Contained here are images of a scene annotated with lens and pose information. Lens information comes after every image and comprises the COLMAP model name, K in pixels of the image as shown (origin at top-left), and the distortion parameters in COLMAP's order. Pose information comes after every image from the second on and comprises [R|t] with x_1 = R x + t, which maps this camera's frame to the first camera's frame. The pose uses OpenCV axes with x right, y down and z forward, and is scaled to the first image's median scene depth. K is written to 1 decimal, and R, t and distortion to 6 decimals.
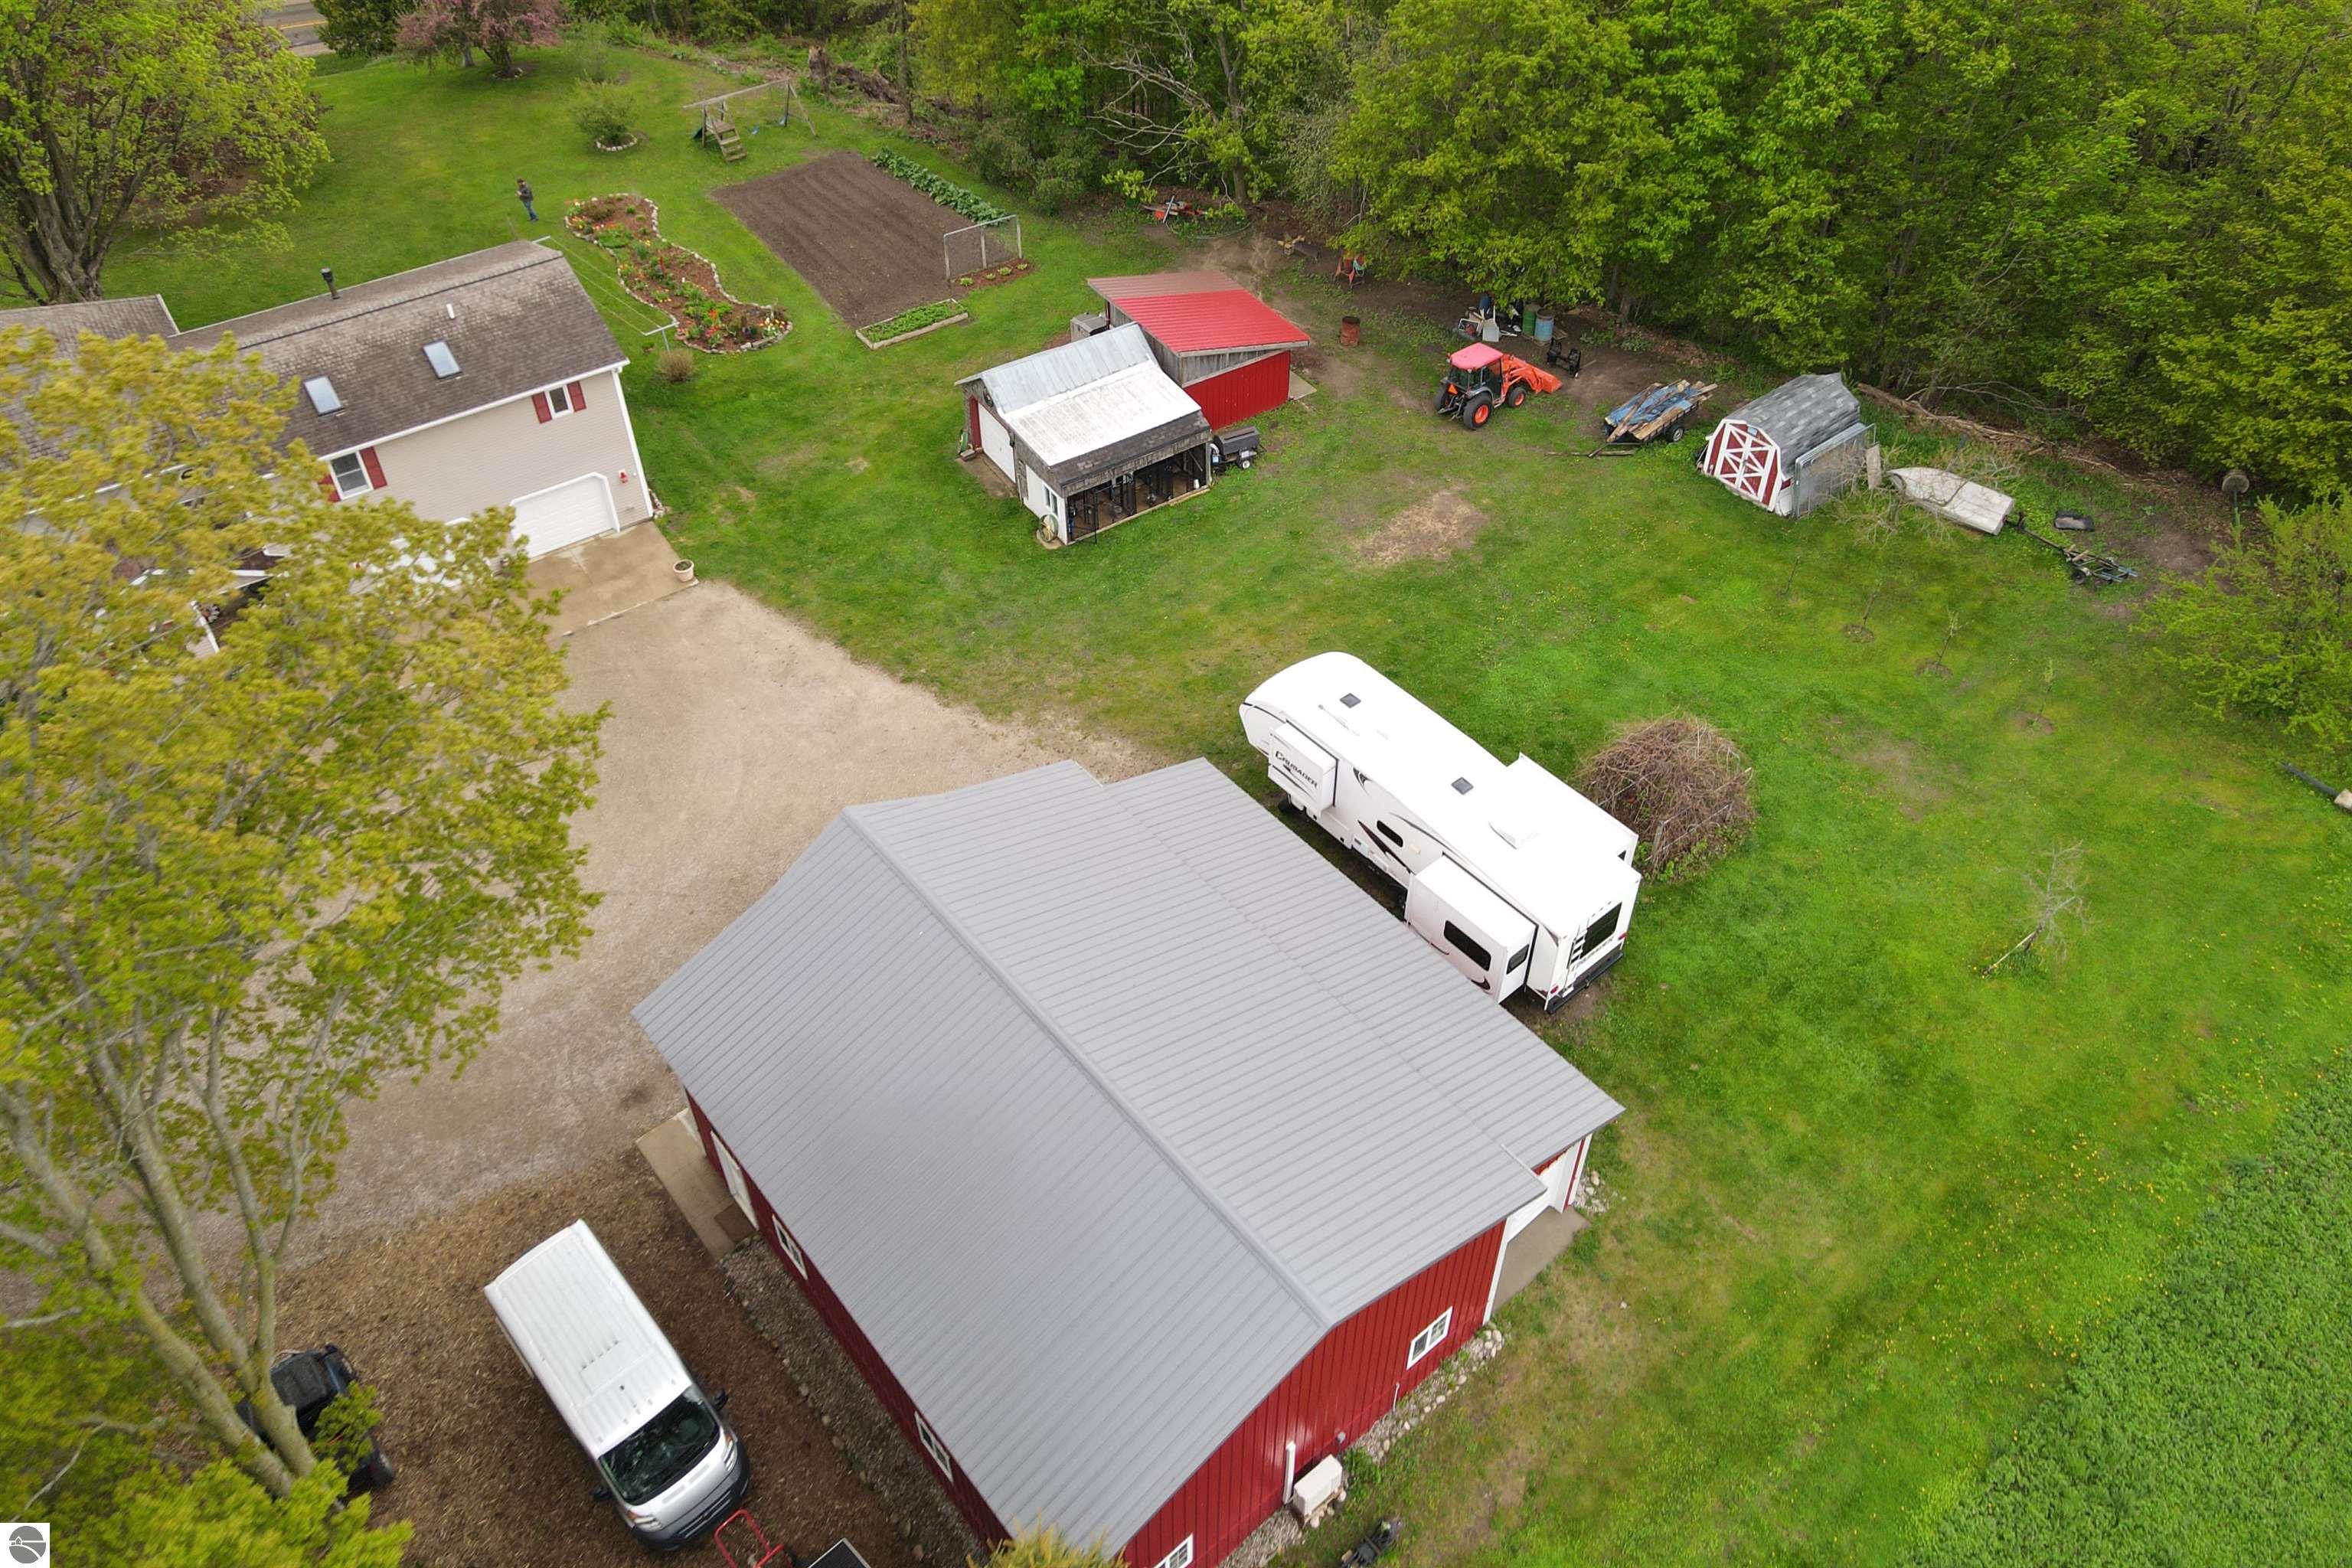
lens RADIAL K [[1695.5, 0, 1179.1], [0, 1695.5, 776.4], [0, 0, 1]] dist [0.002456, 0.016007]
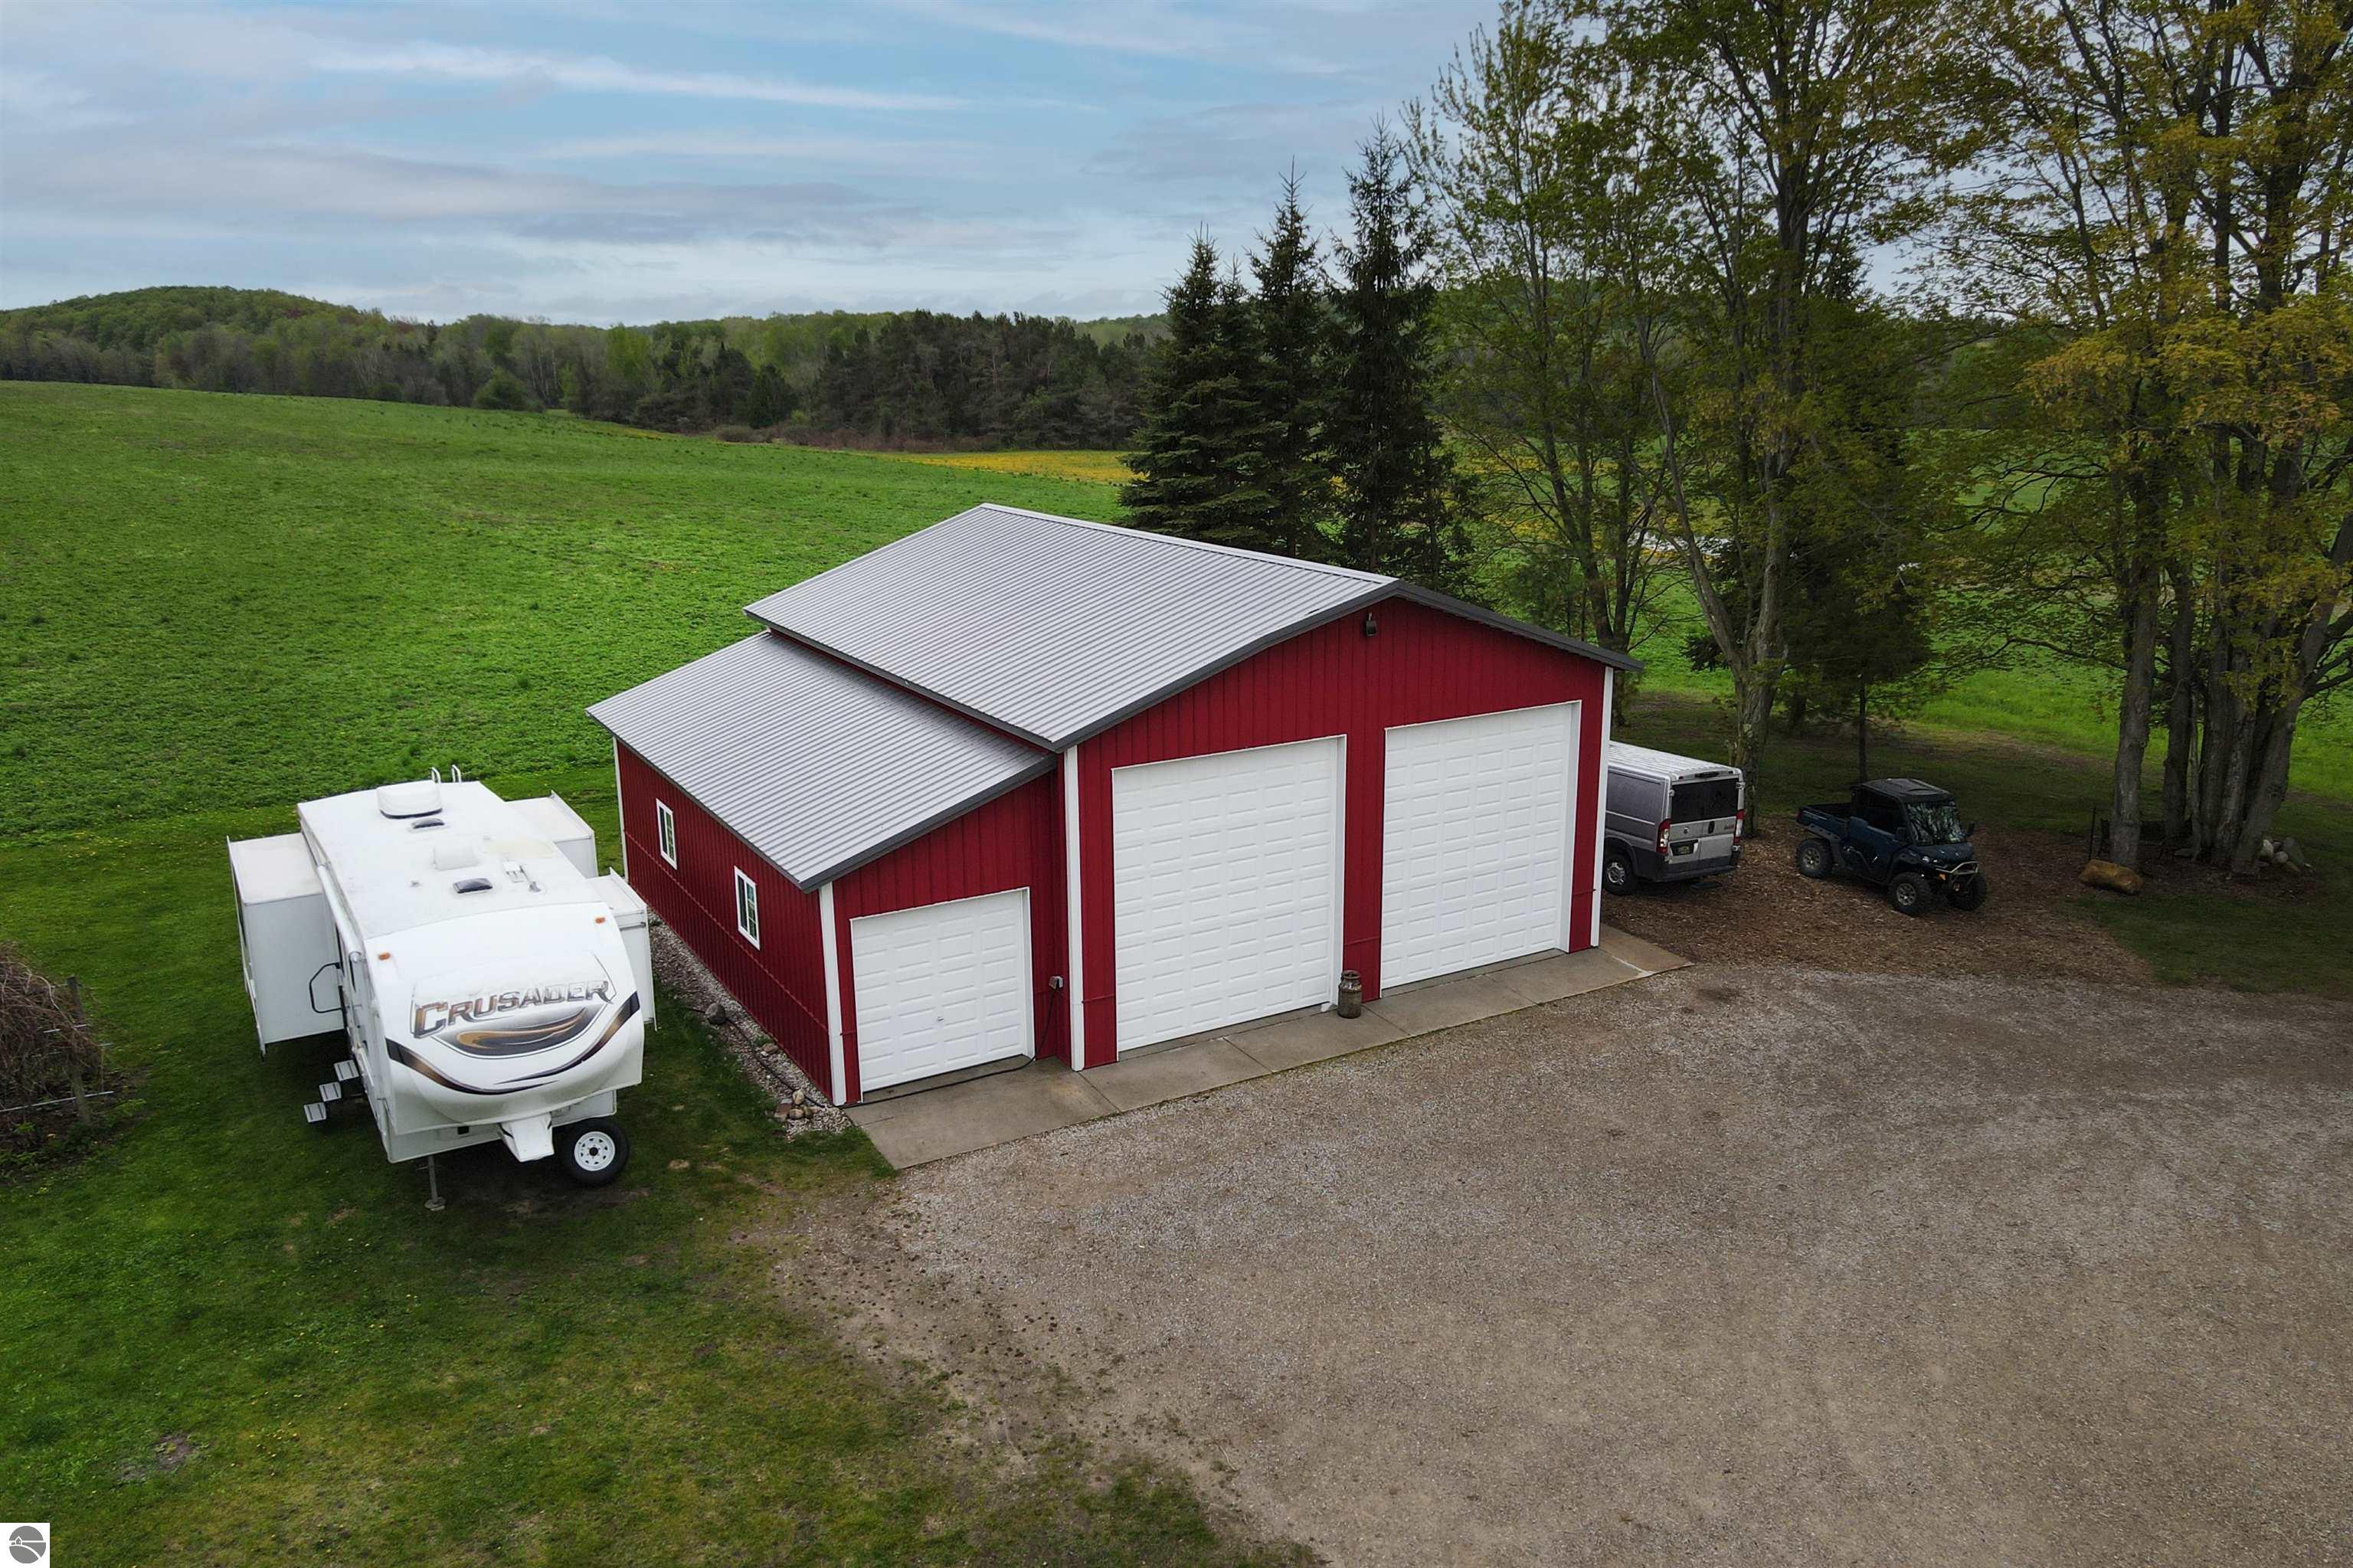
lens RADIAL K [[1696.2, 0, 1183.9], [0, 1696.2, 775.5], [0, 0, 1]] dist [0.002456, 0.016007]
pose [[-0.987499, -0.023548, 0.155856, -0.157642], [0.122622, 0.506527, 0.853460, -0.391895], [-0.099043, 0.861902, -0.497308, 1.004879]]
